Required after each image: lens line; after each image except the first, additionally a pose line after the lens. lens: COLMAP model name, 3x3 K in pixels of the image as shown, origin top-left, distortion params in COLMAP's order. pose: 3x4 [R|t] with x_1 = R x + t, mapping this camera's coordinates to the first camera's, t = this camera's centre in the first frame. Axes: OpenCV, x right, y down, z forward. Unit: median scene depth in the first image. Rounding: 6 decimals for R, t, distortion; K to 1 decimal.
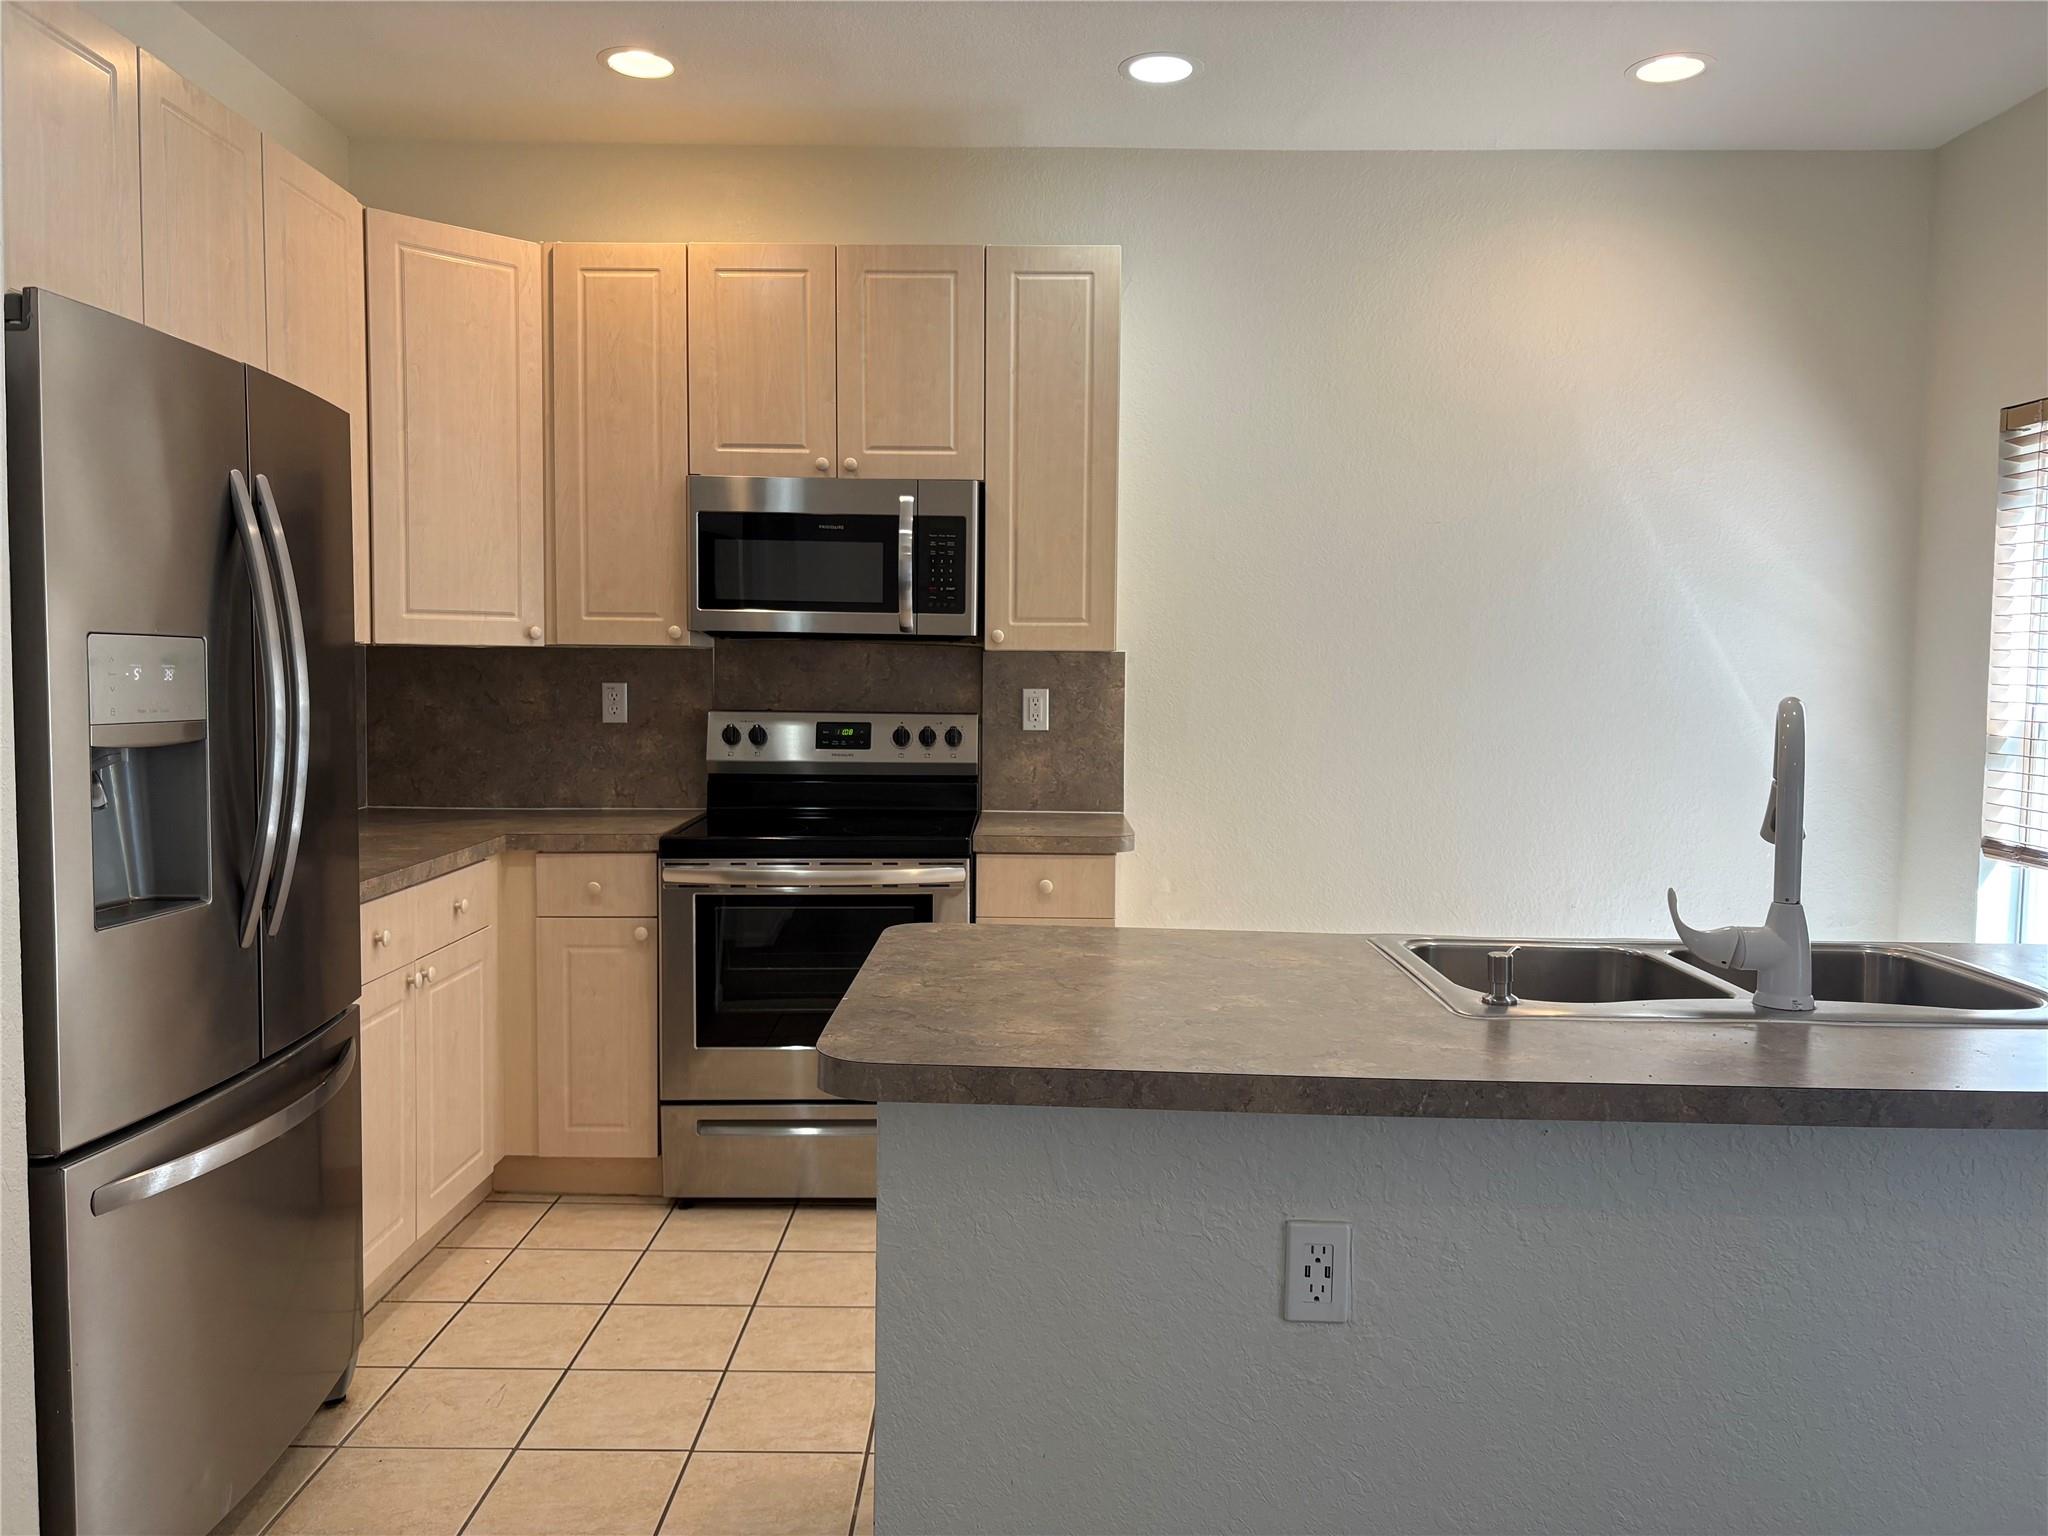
lens RADIAL K [[1511.9, 0, 1024.0], [0, 1511.9, 768.0], [0, 0, 1]] dist [0.036868, -0.001438]
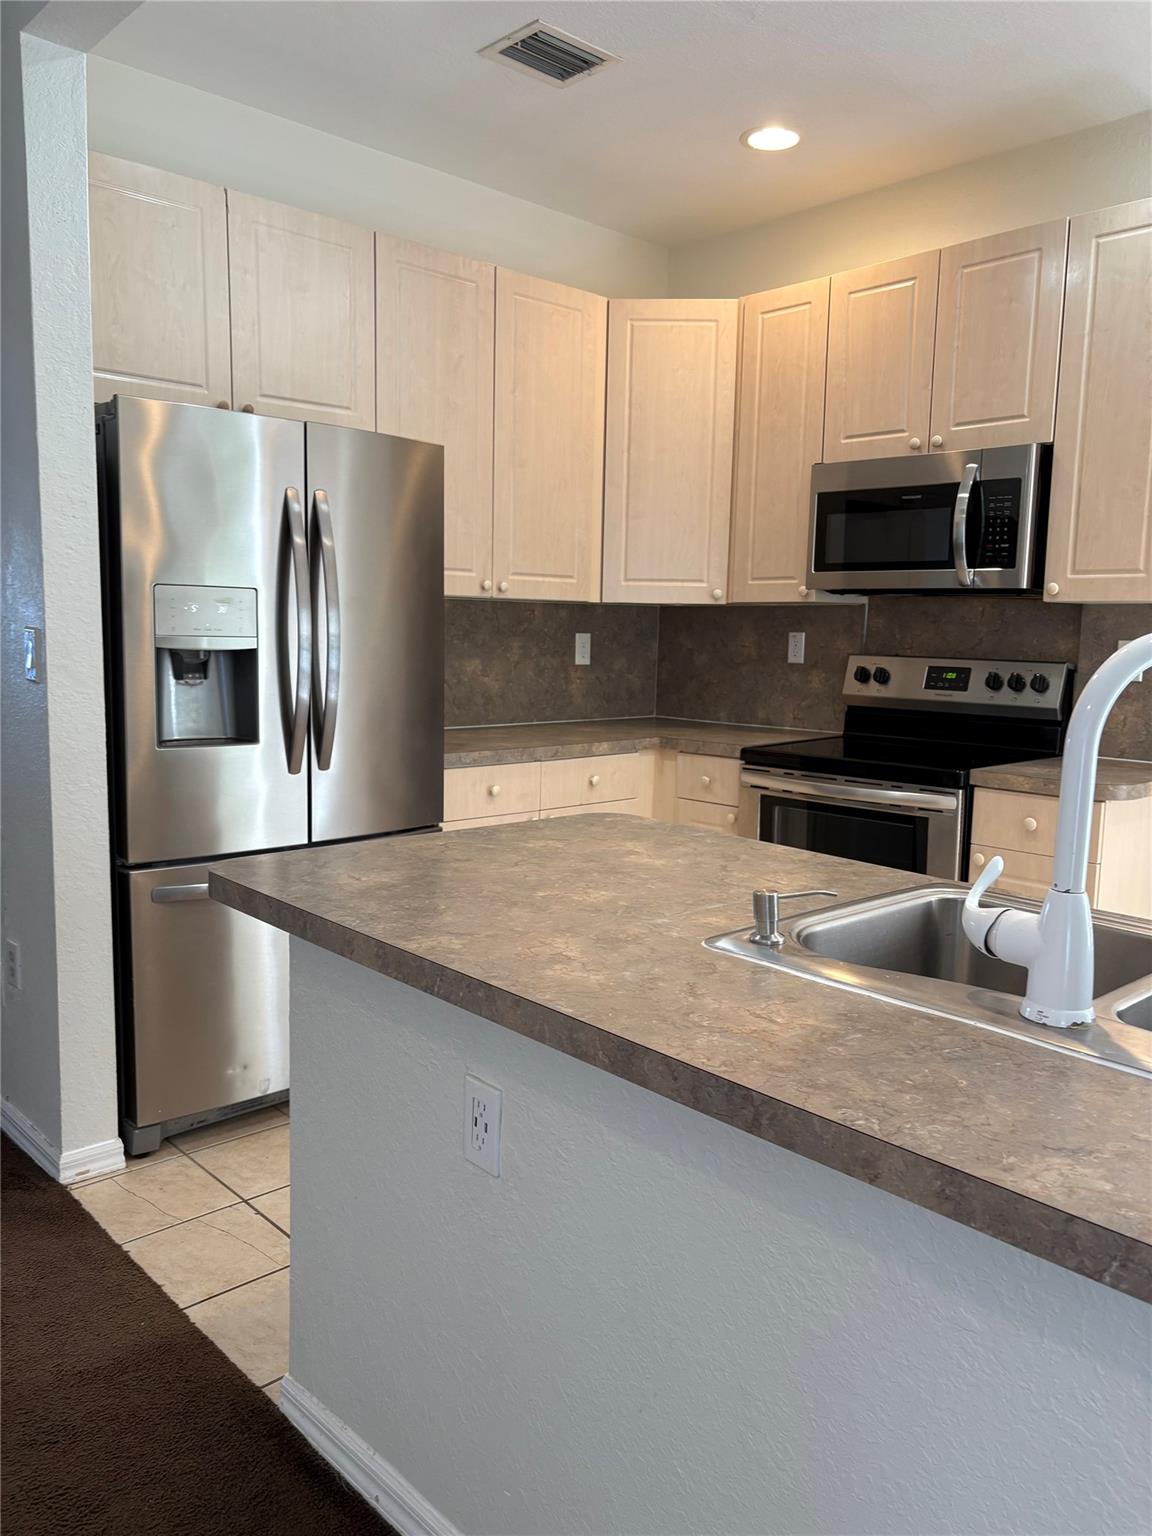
lens RADIAL K [[1151.9, 0, 576.0], [0, 1151.9, 768.0], [0, 0, 1]] dist [0.053476, -0.115426]
pose [[0.675582, 0.093500, -0.731332, 0.366470], [-0.058982, 0.995601, 0.072801, -0.001114], [0.734922, -0.006047, 0.678125, 0.200376]]
